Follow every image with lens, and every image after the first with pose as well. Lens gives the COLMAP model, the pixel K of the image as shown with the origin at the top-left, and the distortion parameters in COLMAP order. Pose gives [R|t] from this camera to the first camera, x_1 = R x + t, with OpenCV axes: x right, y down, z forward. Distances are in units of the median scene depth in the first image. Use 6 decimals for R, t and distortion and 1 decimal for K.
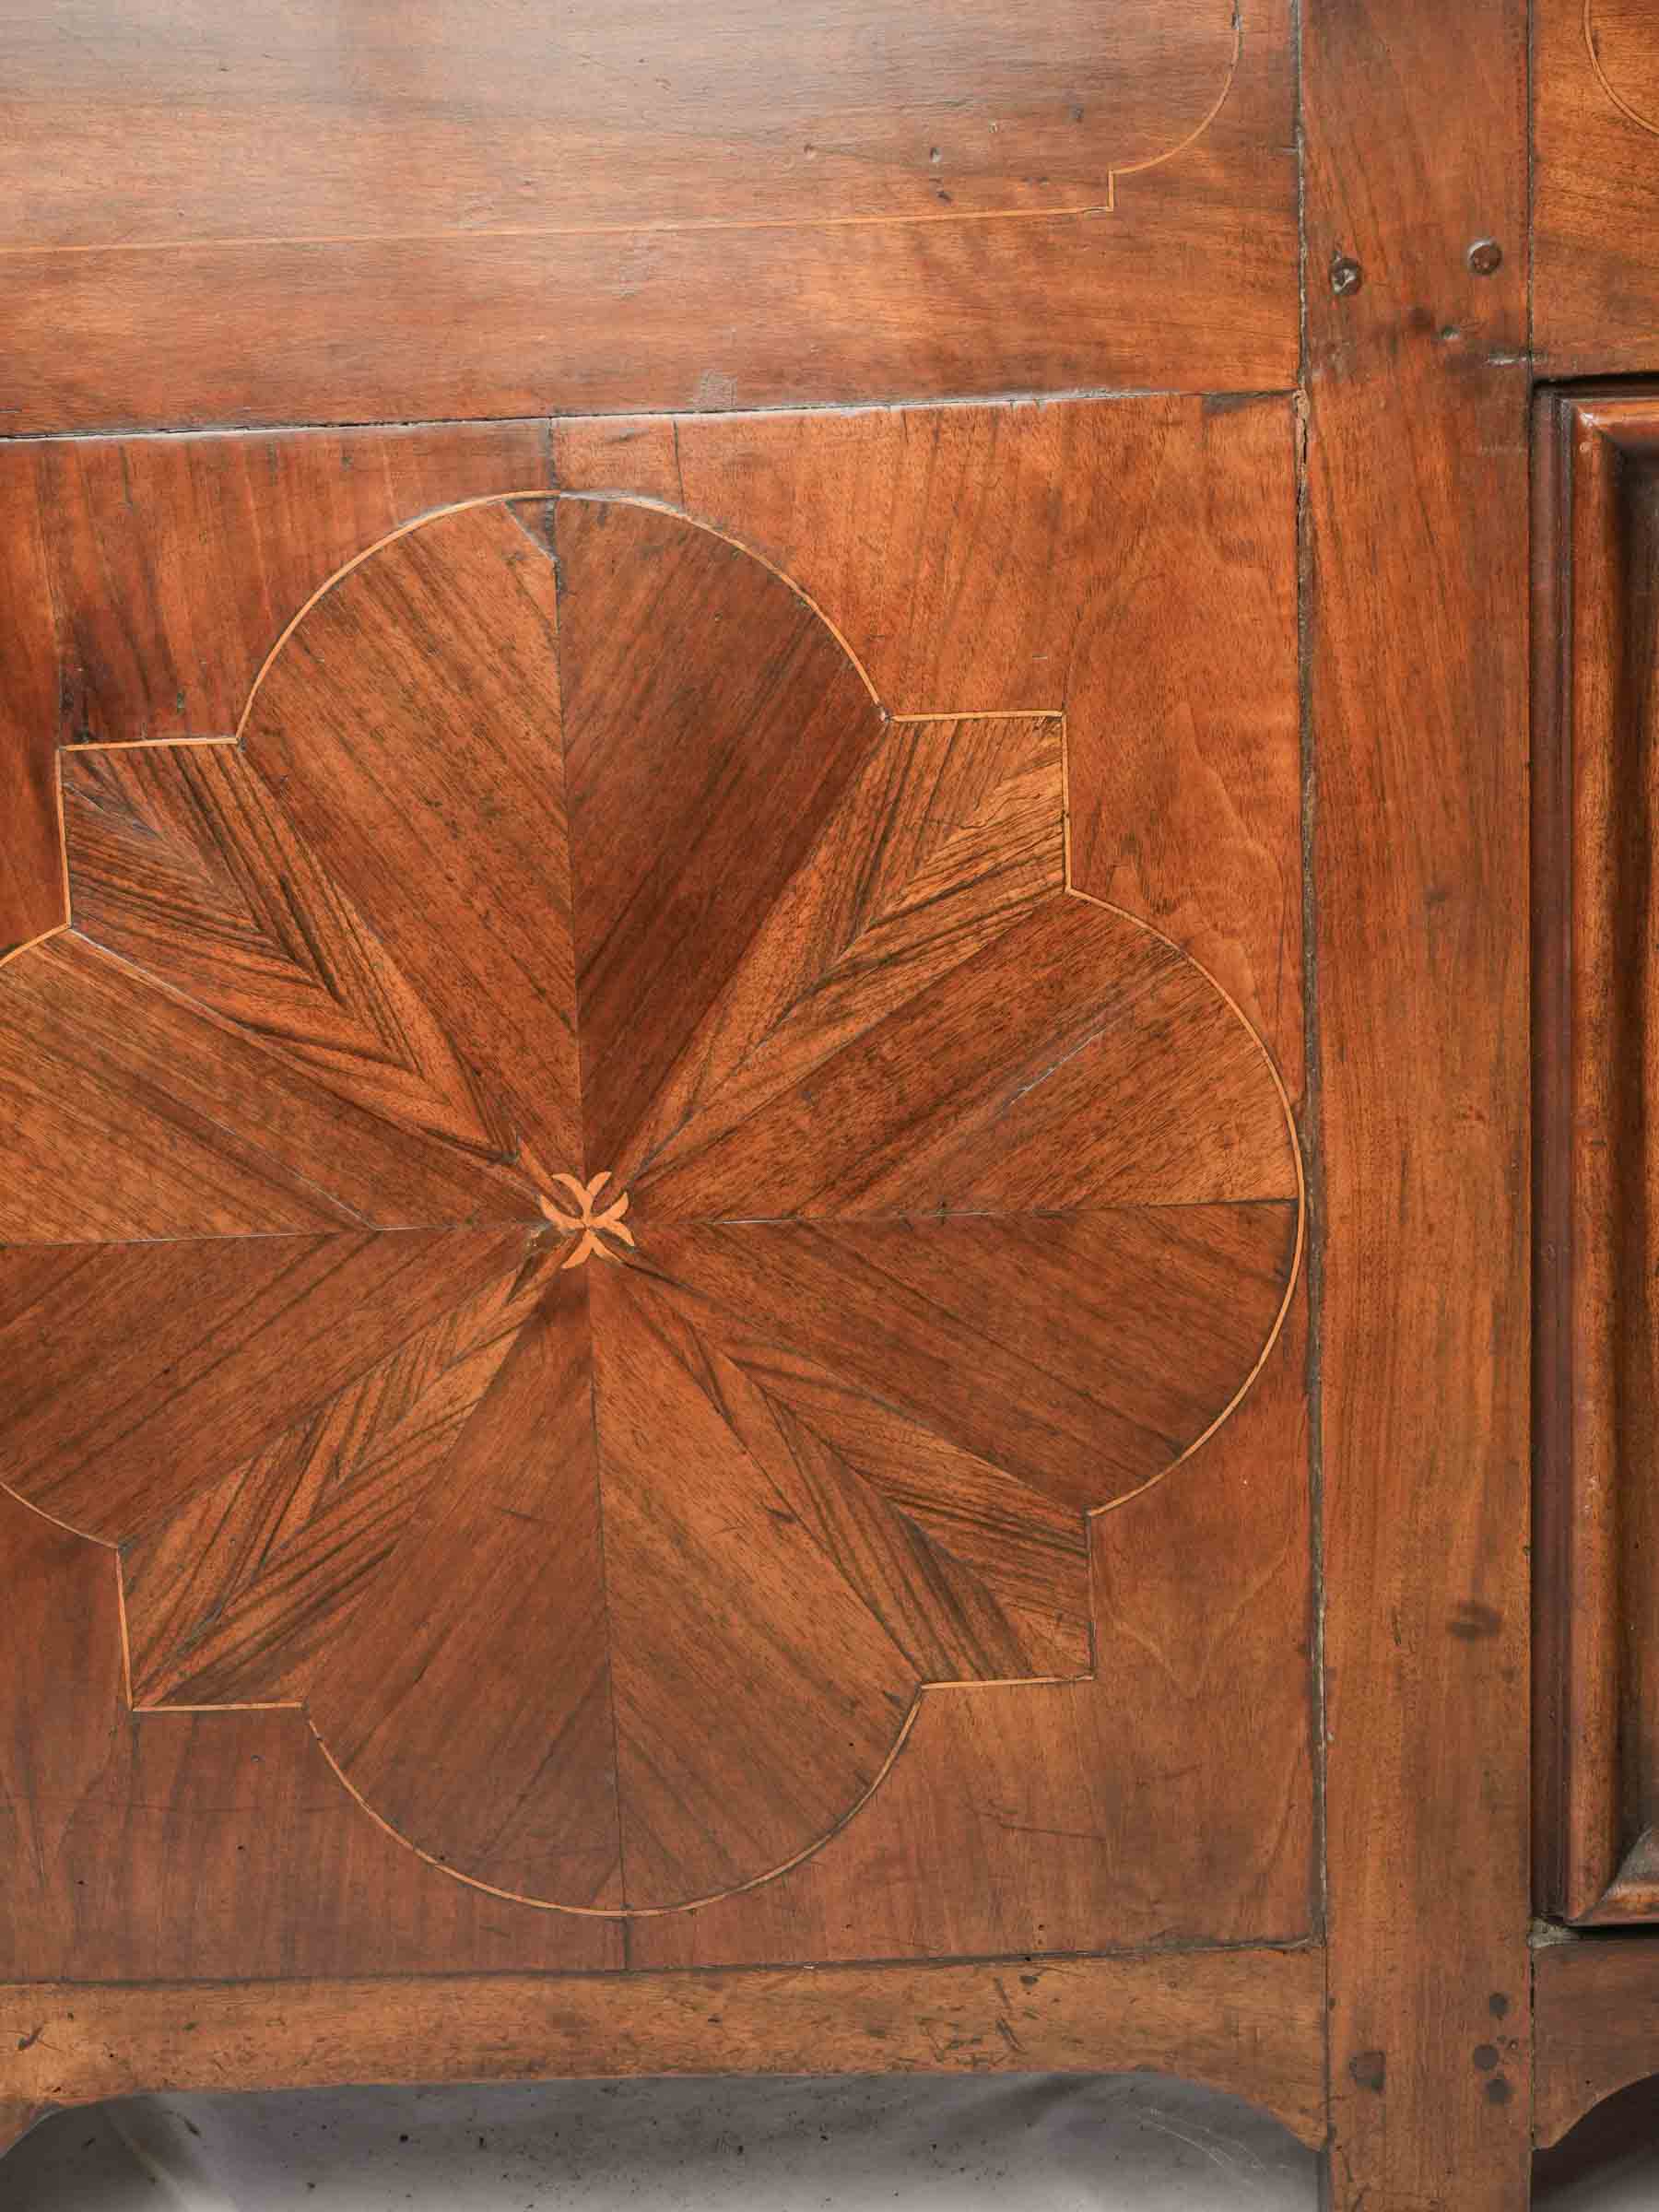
lens RADIAL K [[3563.2, 0, 829.5], [0, 3563.2, 1106.0], [0, 0, 1]] dist [-0.002478, 0.053949]
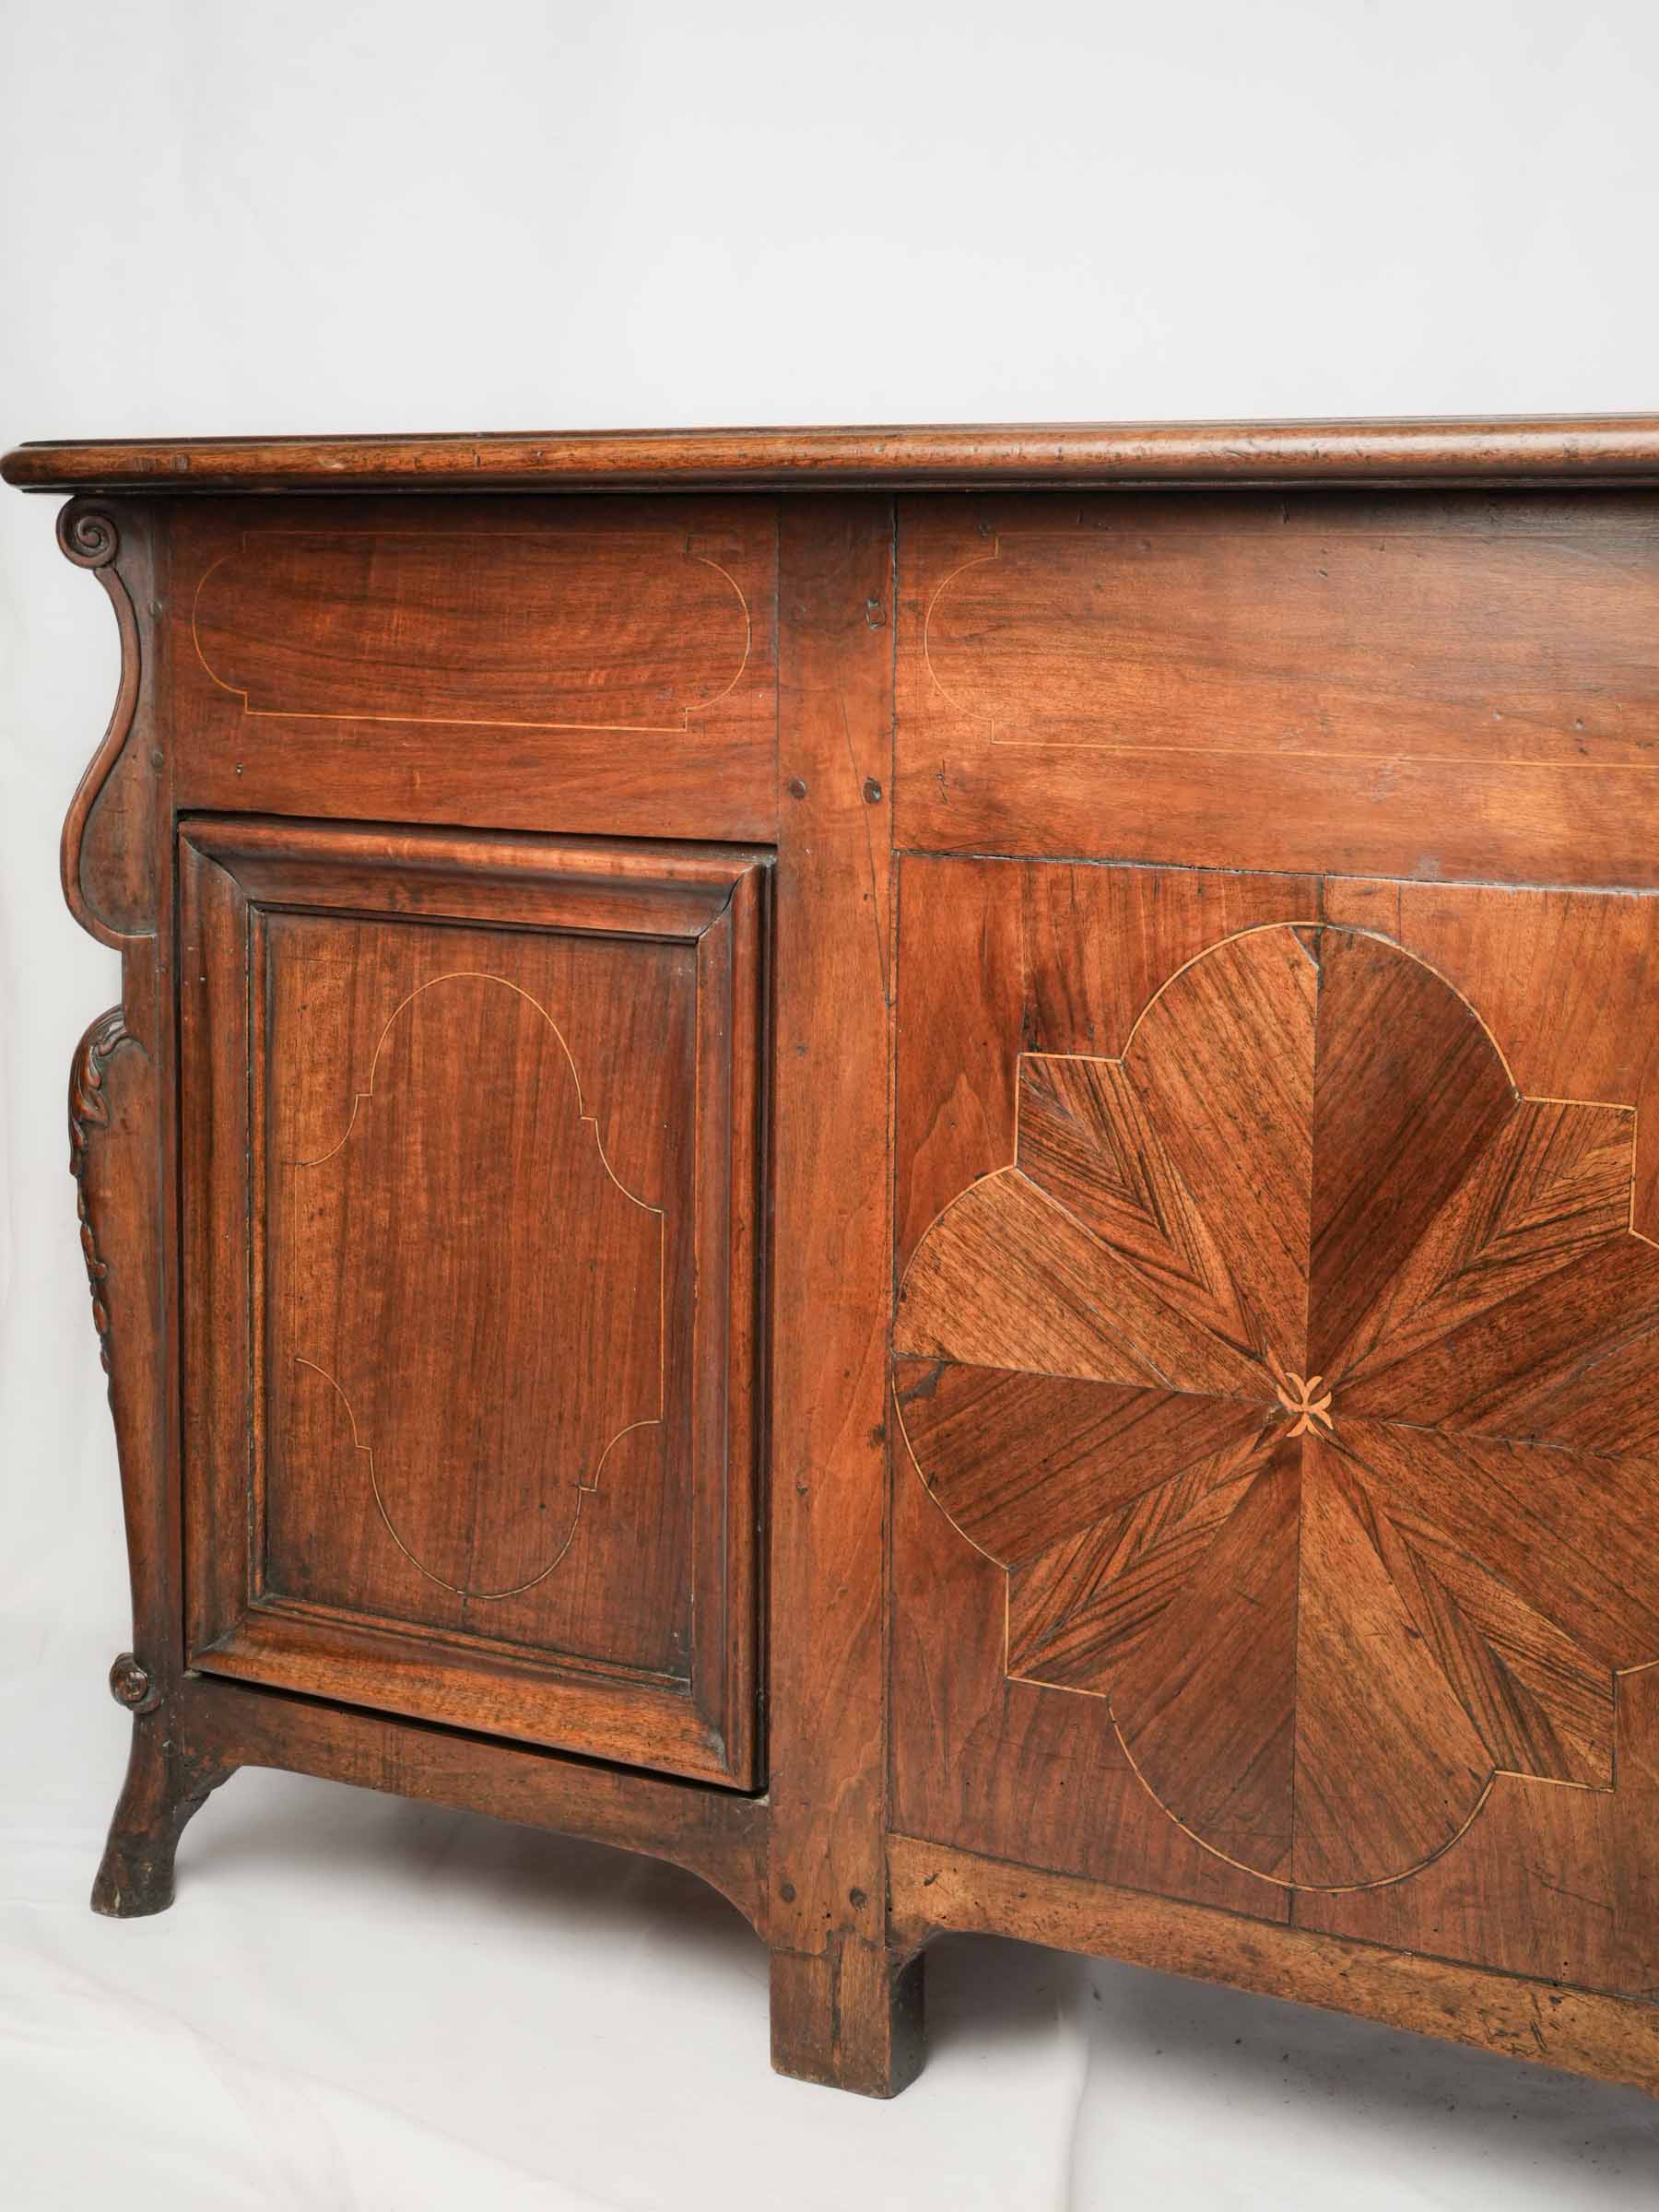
lens RADIAL K [[3563.2, 0, 829.5], [0, 3563.2, 1106.0], [0, 0, 1]] dist [-0.002478, 0.053949]
pose [[0.855640, 0.119257, -0.503645, 0.494989], [-0.139865, 0.990166, -0.003157, -0.059558], [0.498315, 0.073143, 0.863905, -0.388329]]
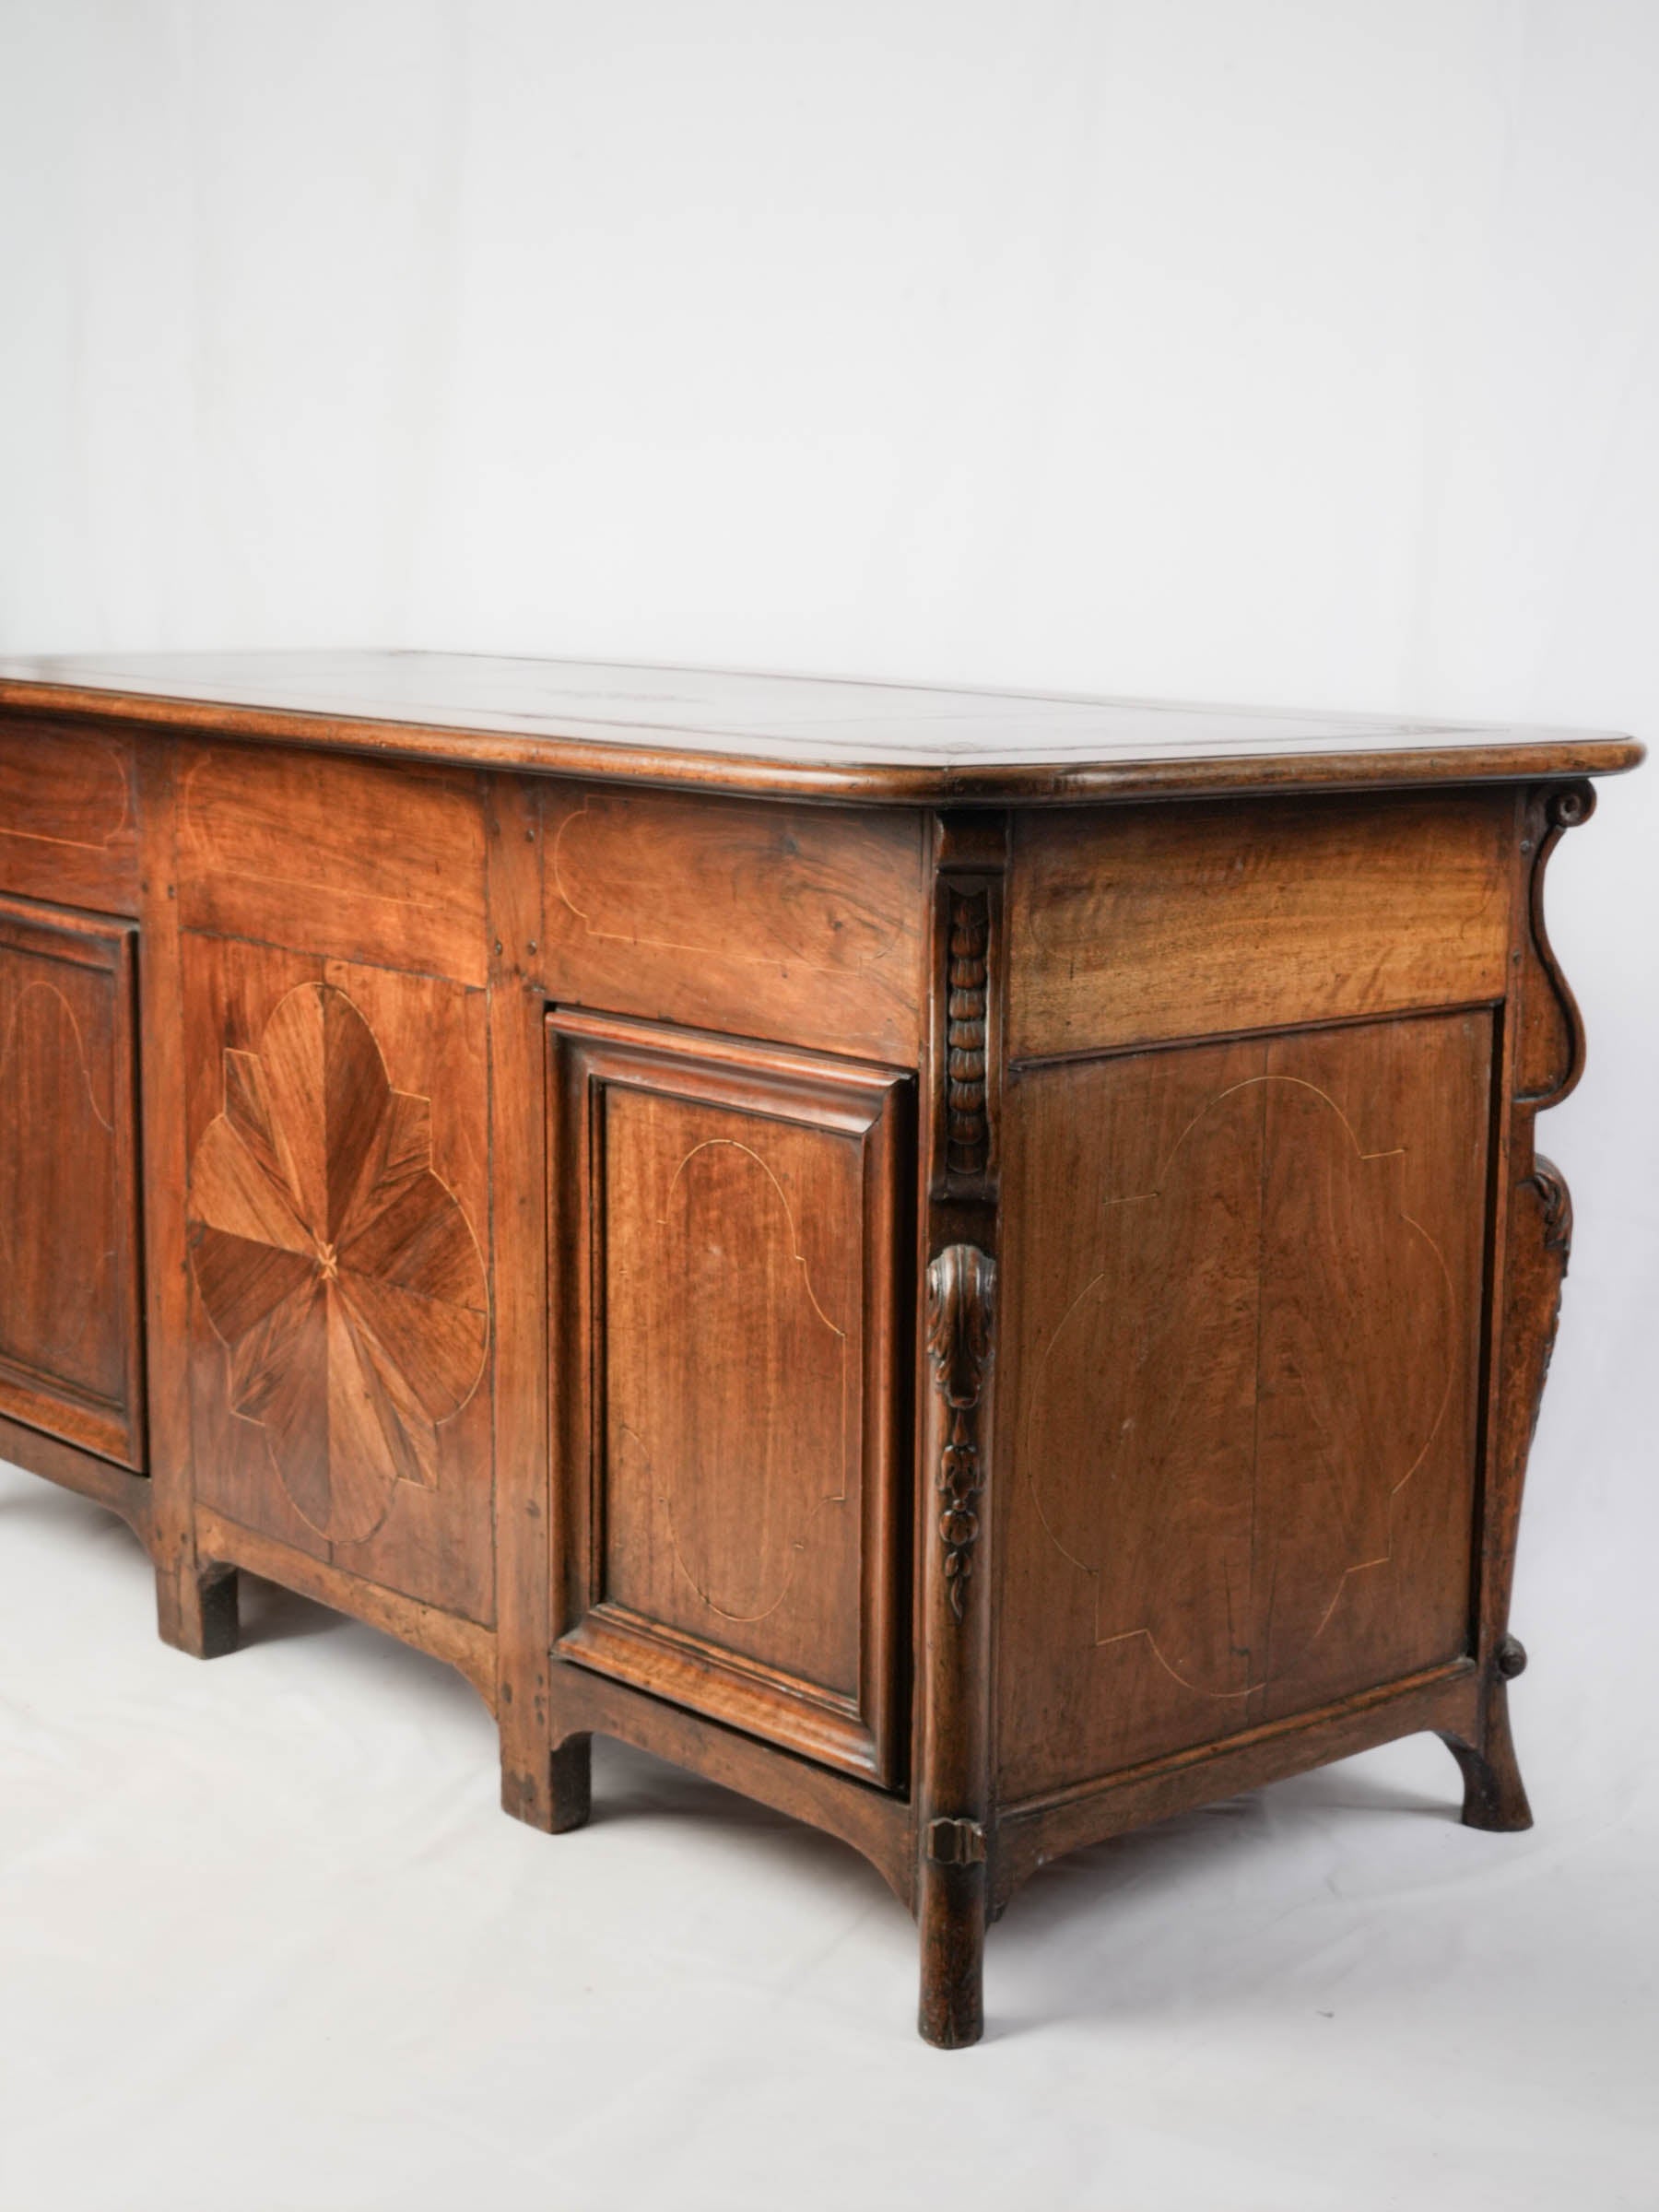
lens RADIAL K [[3563.2, 0, 829.5], [0, 3563.2, 1106.0], [0, 0, 1]] dist [-0.002478, 0.053949]
pose [[0.654010, 0.174211, -0.736154, 2.039068], [-0.178976, 0.981128, 0.073179, -0.330613], [0.735010, 0.083894, 0.672847, -0.469213]]
